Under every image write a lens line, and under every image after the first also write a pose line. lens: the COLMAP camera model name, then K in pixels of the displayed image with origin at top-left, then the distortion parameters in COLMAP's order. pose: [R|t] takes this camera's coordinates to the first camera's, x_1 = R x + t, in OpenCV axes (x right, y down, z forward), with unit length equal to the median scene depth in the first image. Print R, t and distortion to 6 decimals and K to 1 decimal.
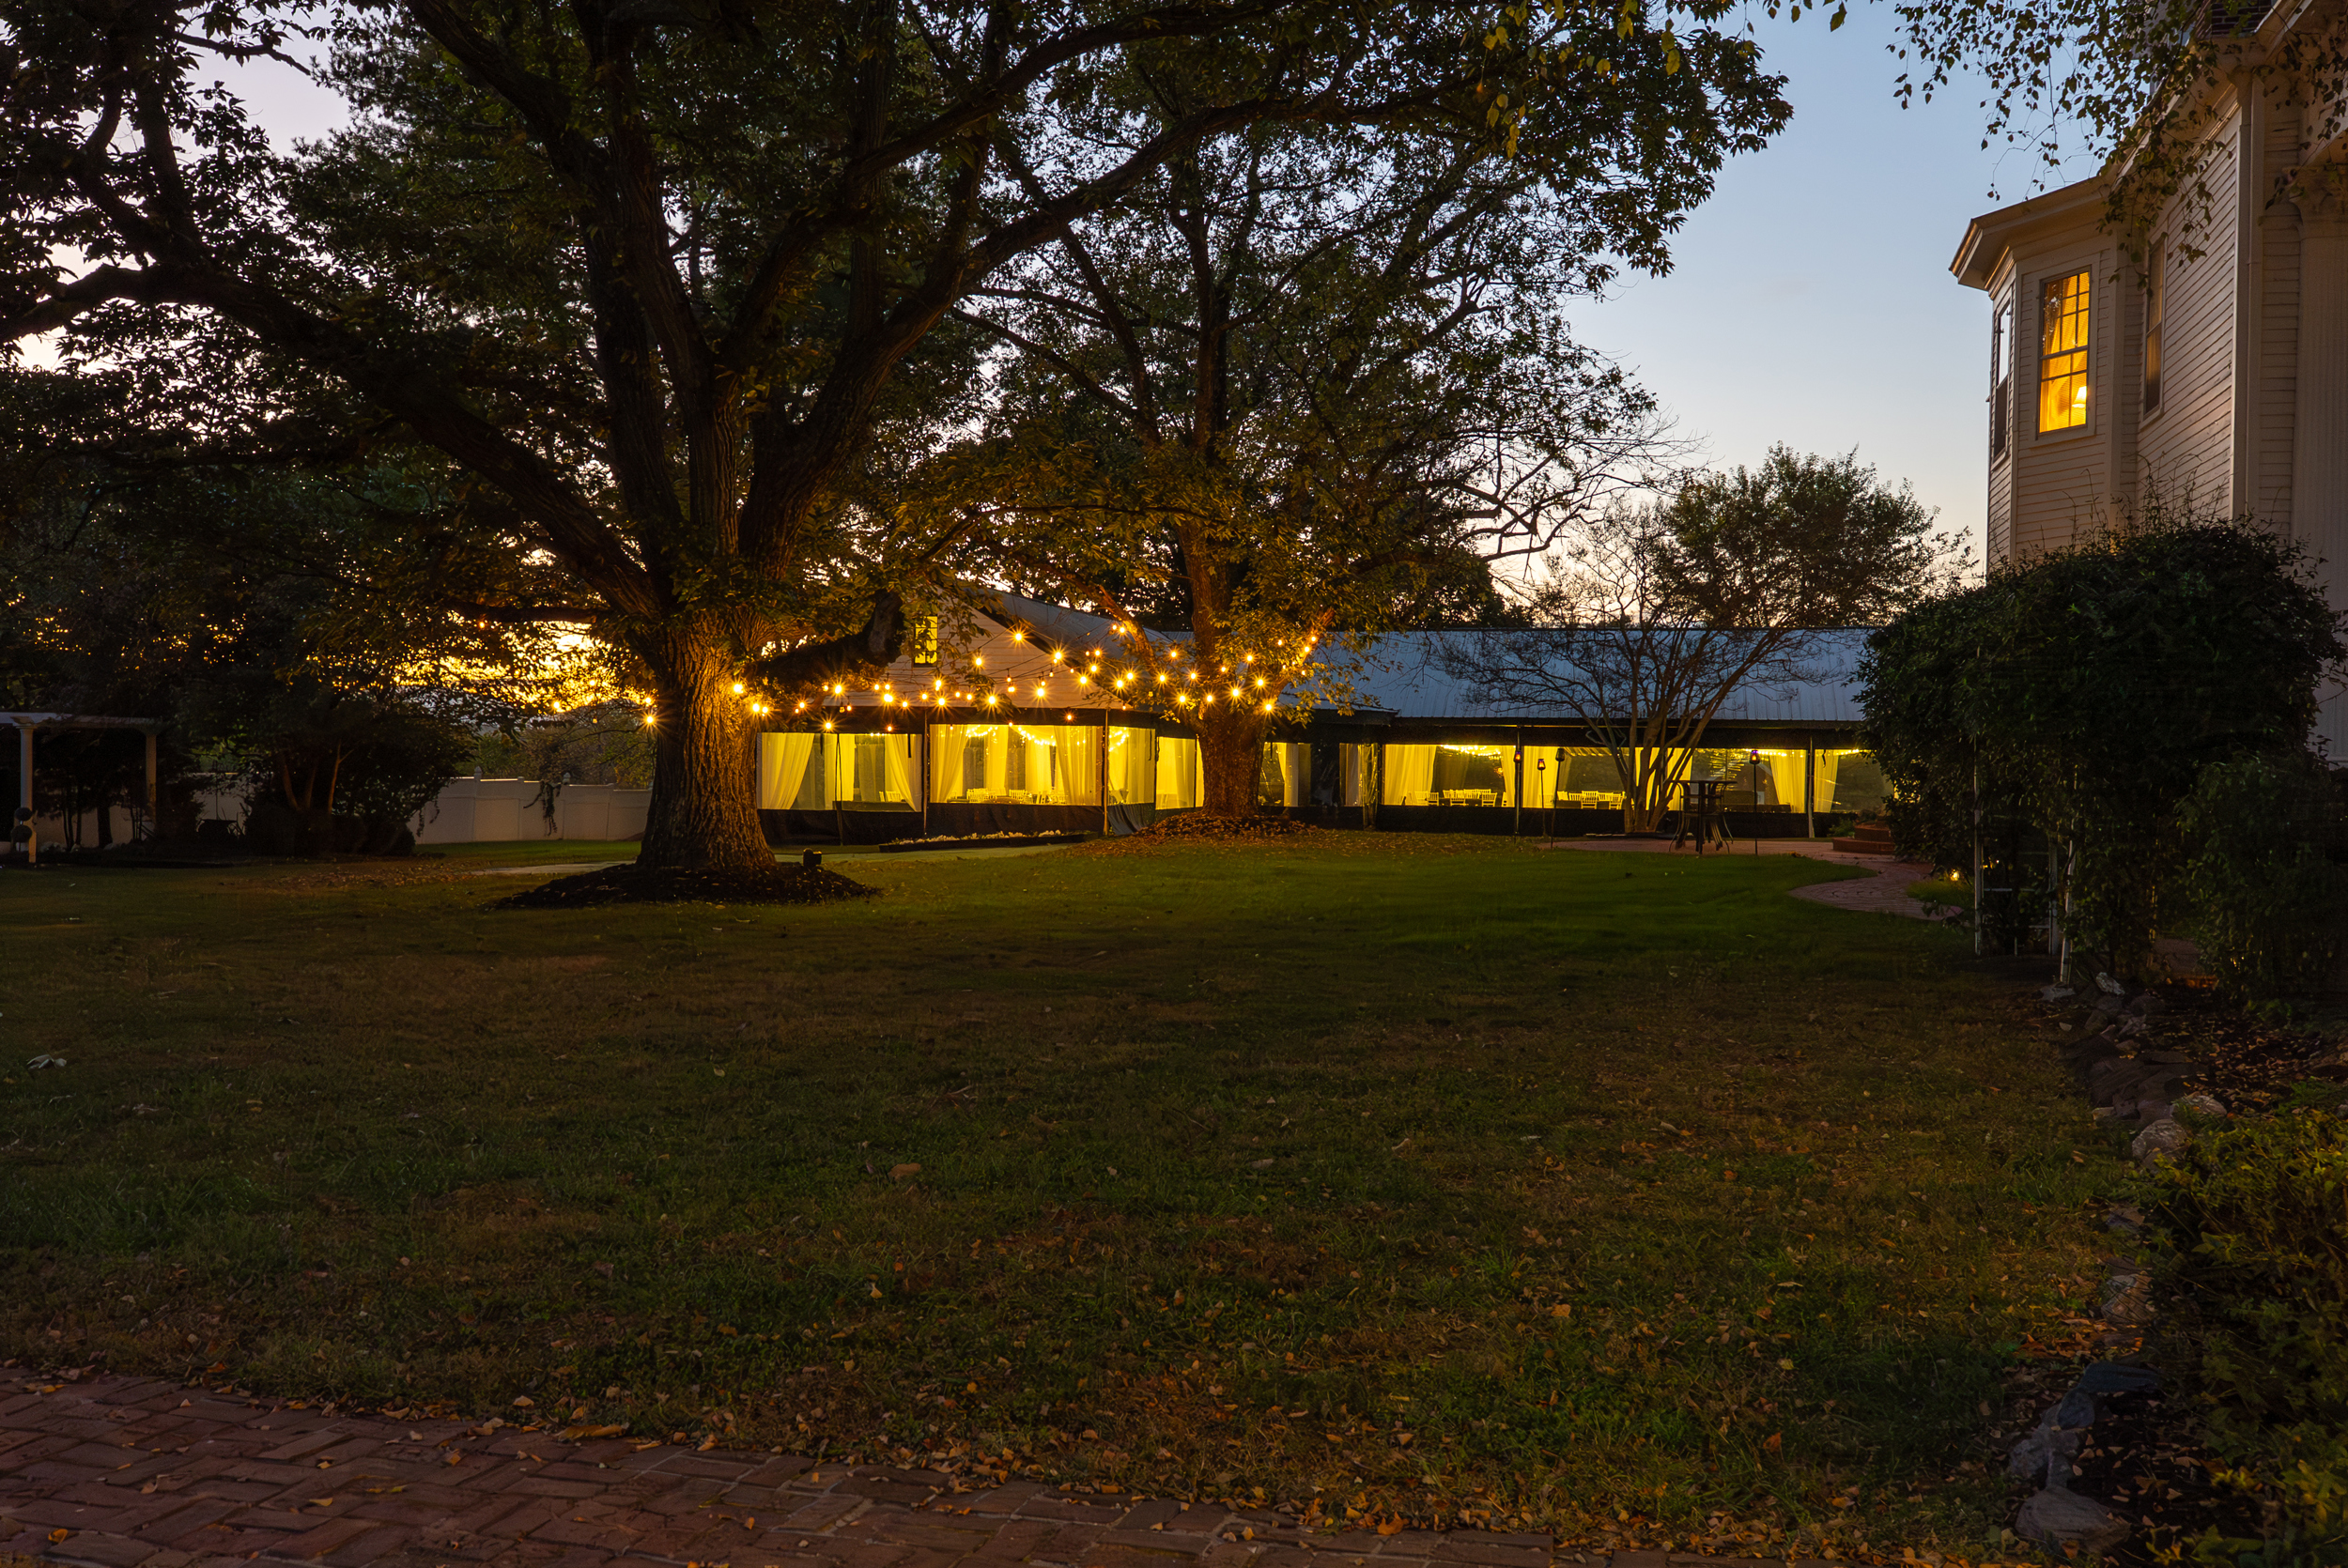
lens RADIAL K [[2063.8, 0, 1173.9], [0, 2063.8, 781.7], [0, 0, 1]] dist [0.020182, -0.011237]
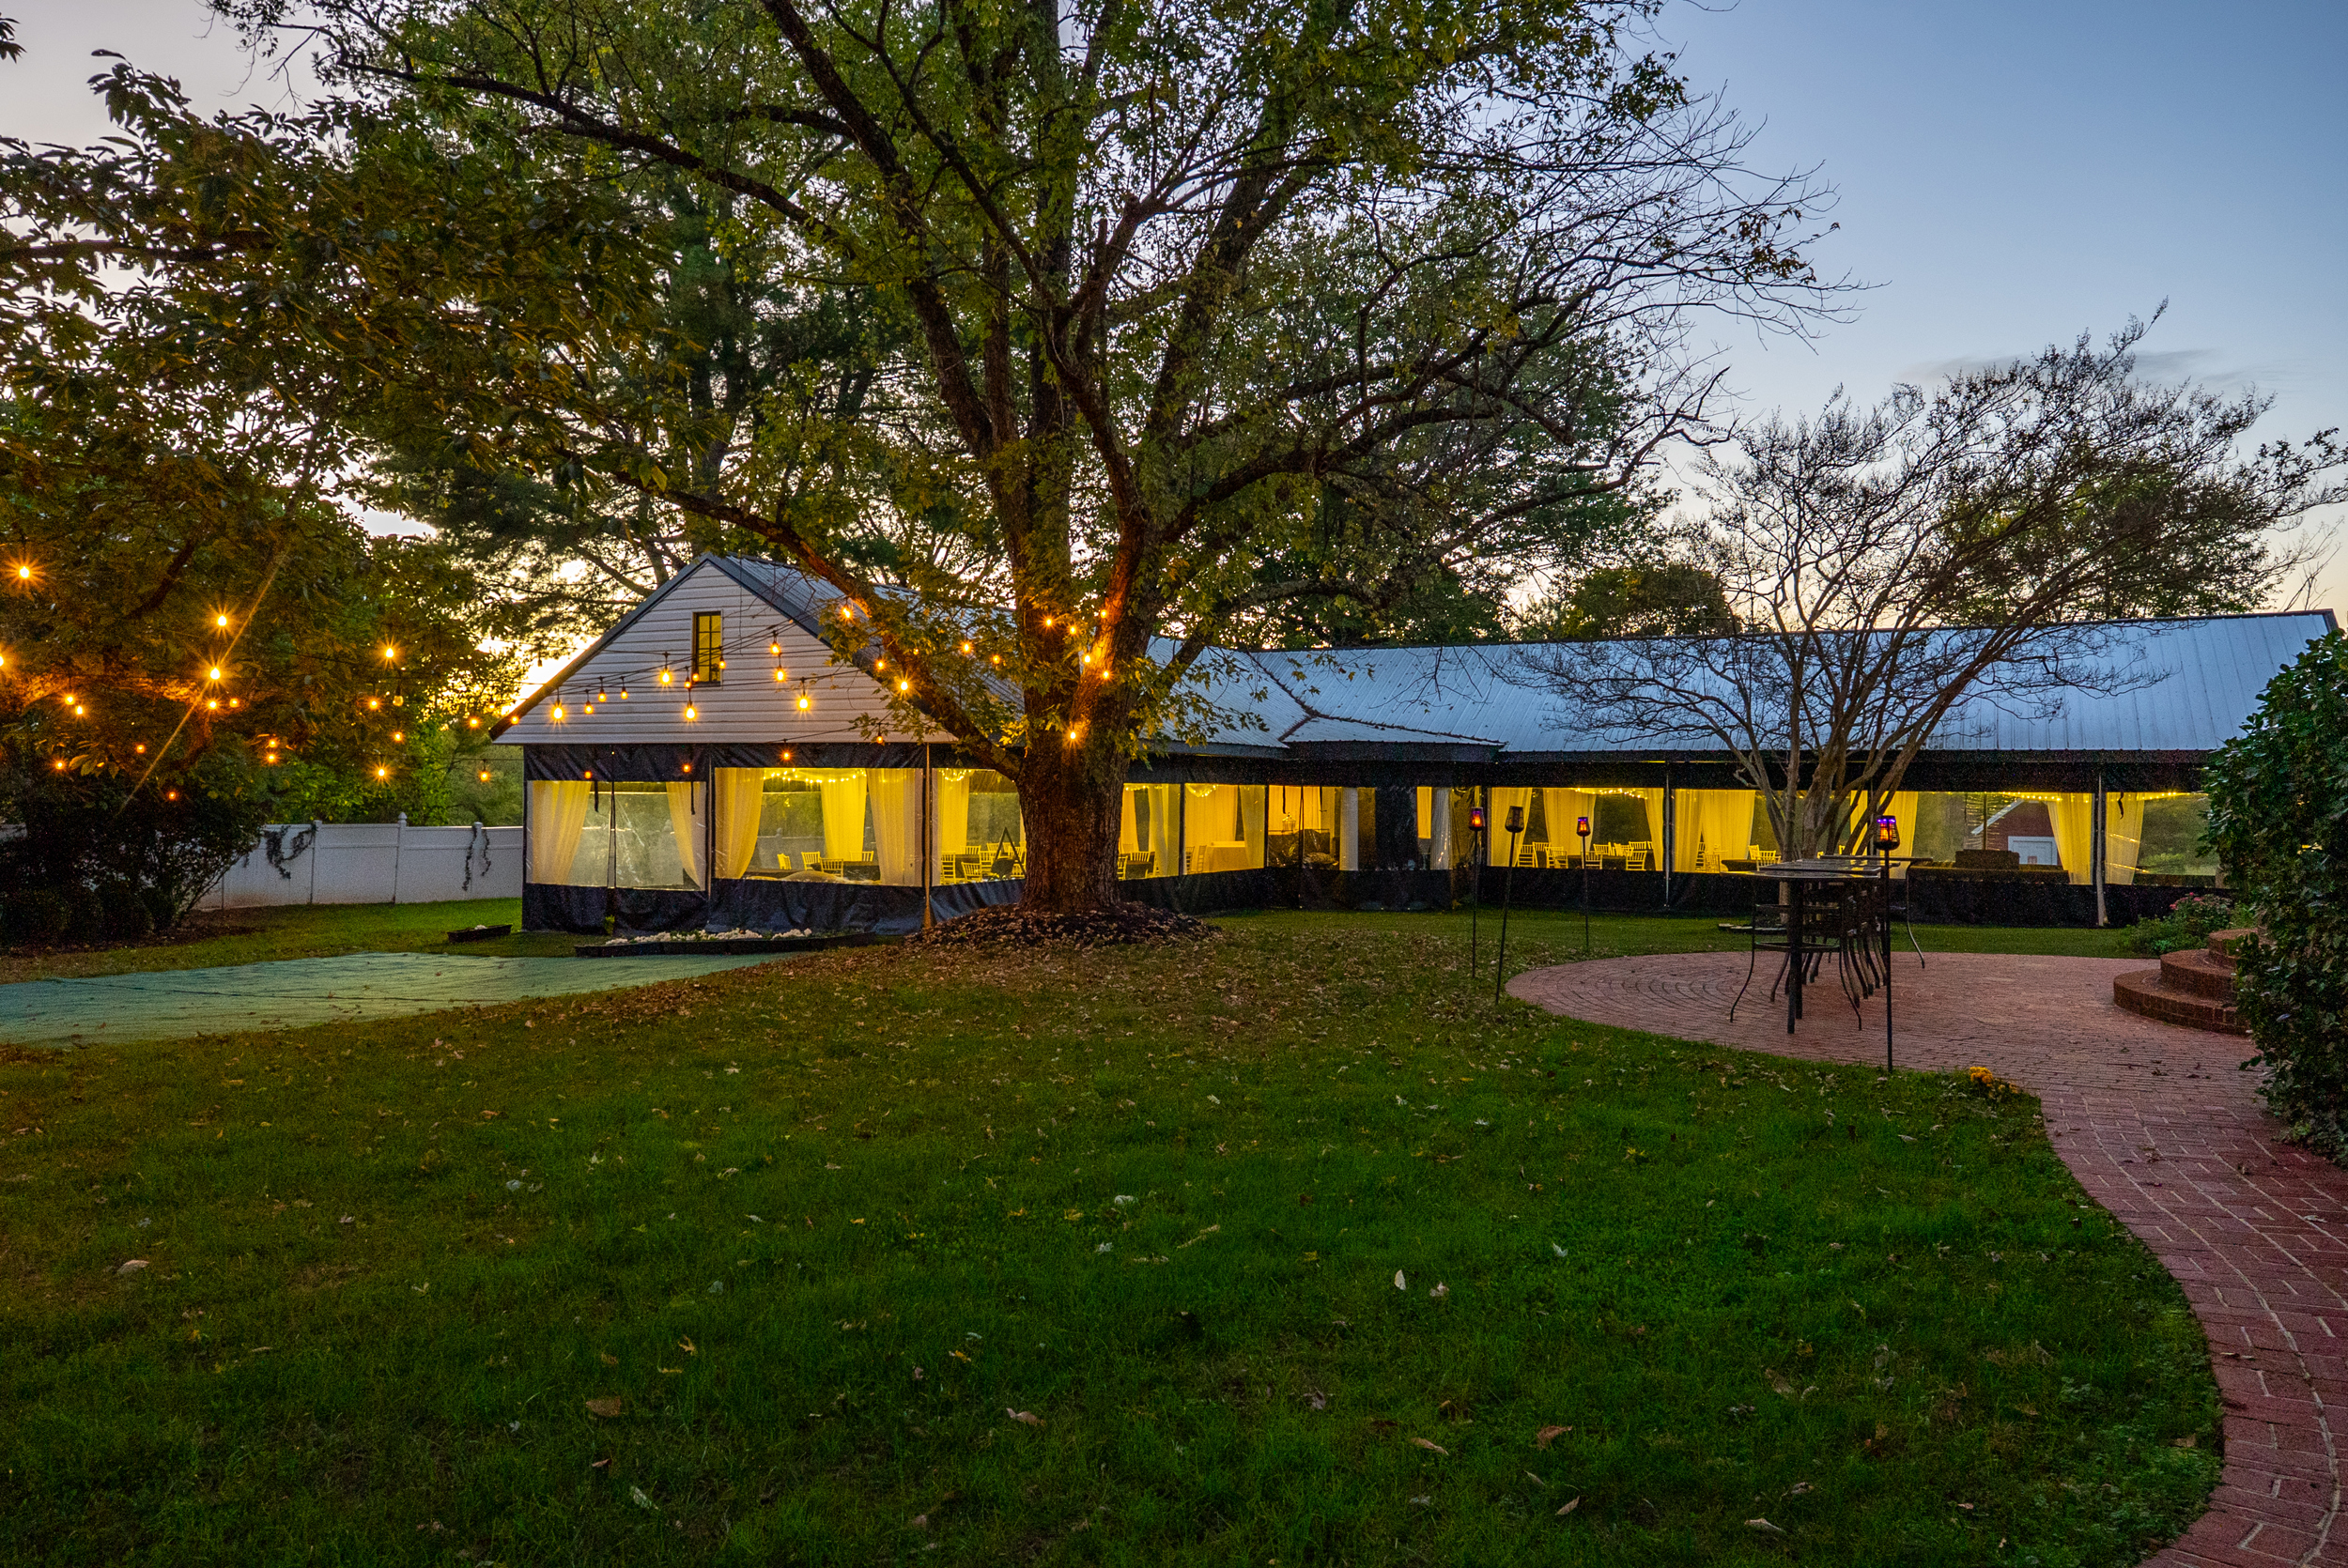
lens RADIAL K [[1649.6, 0, 1172.1], [0, 1649.6, 786.5], [0, 0, 1]] dist [0.006426, 0.006037]
pose [[0.973559, -0.005554, -0.228368, 0.143298], [0.002427, 0.999899, -0.013971, -0.011414], [0.228423, 0.013047, 0.973475, 0.423685]]
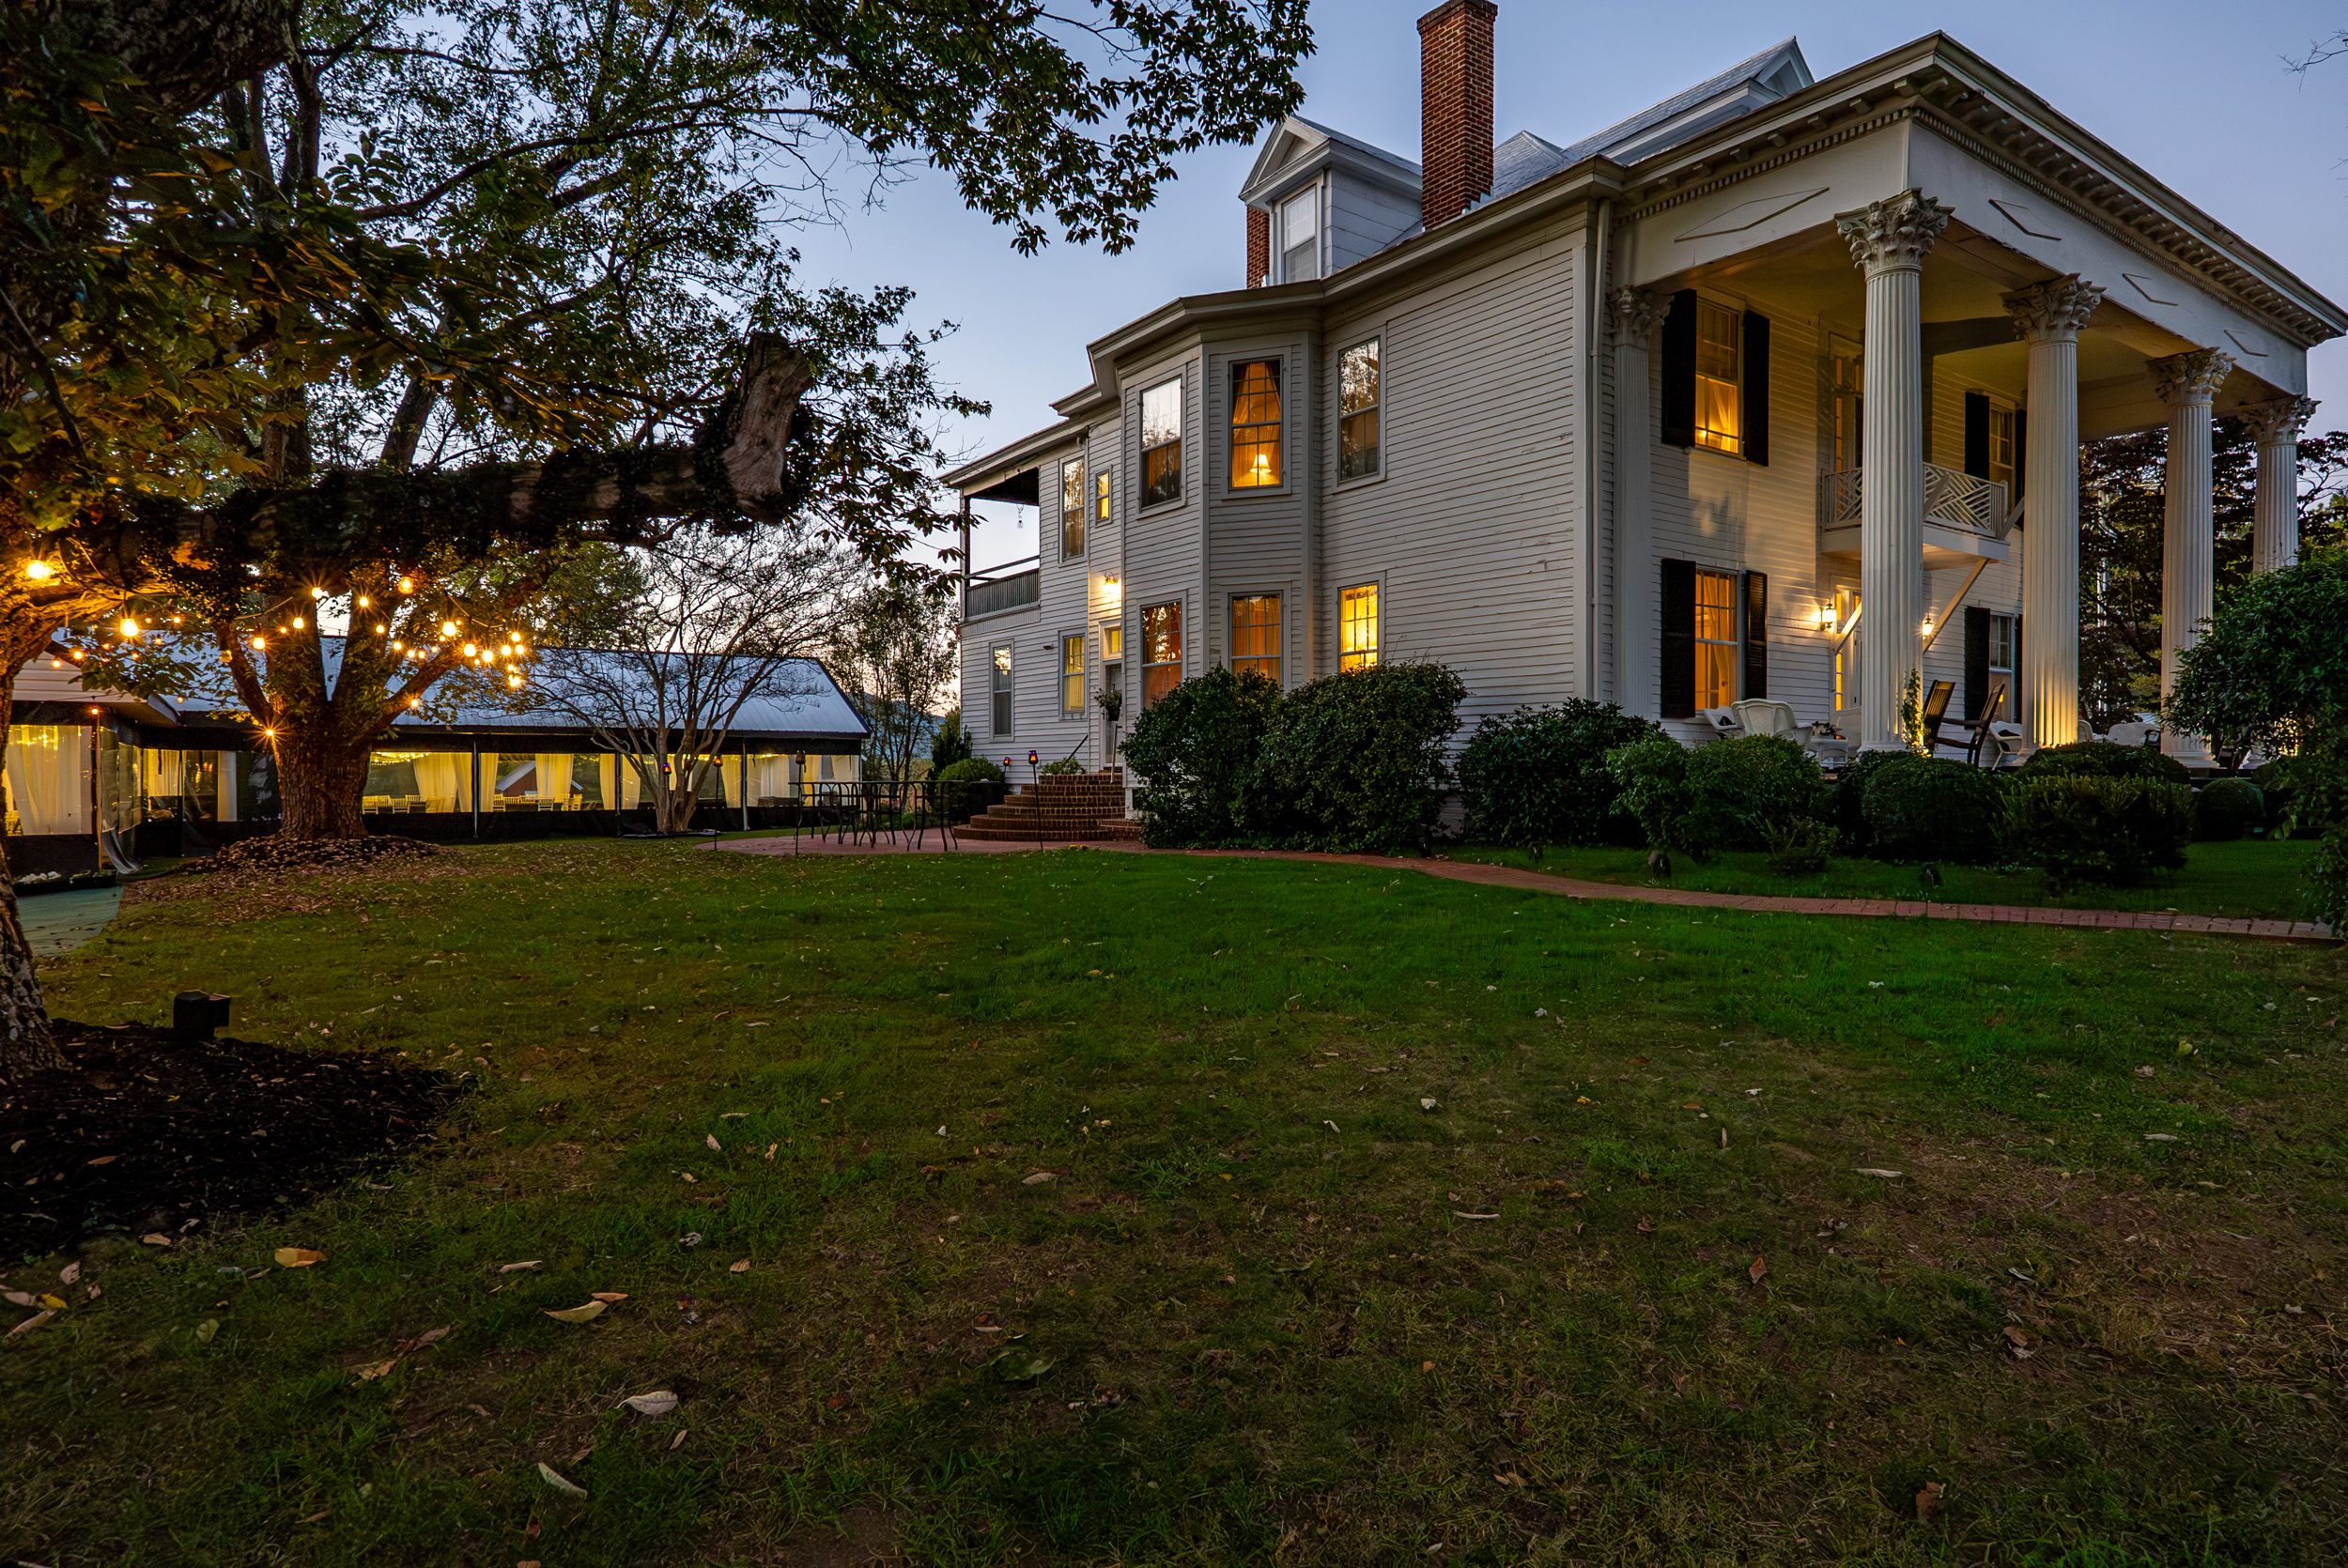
lens RADIAL K [[1308.9, 0, 1172.7], [0, 1308.9, 778.2], [0, 0, 1]] dist [0.003498, 0.001066]
pose [[0.644184, -0.020203, 0.764604, -0.124087], [0.020207, 0.999752, 0.009392, -0.004178], [-0.764604, 0.009400, 0.644432, 0.342194]]
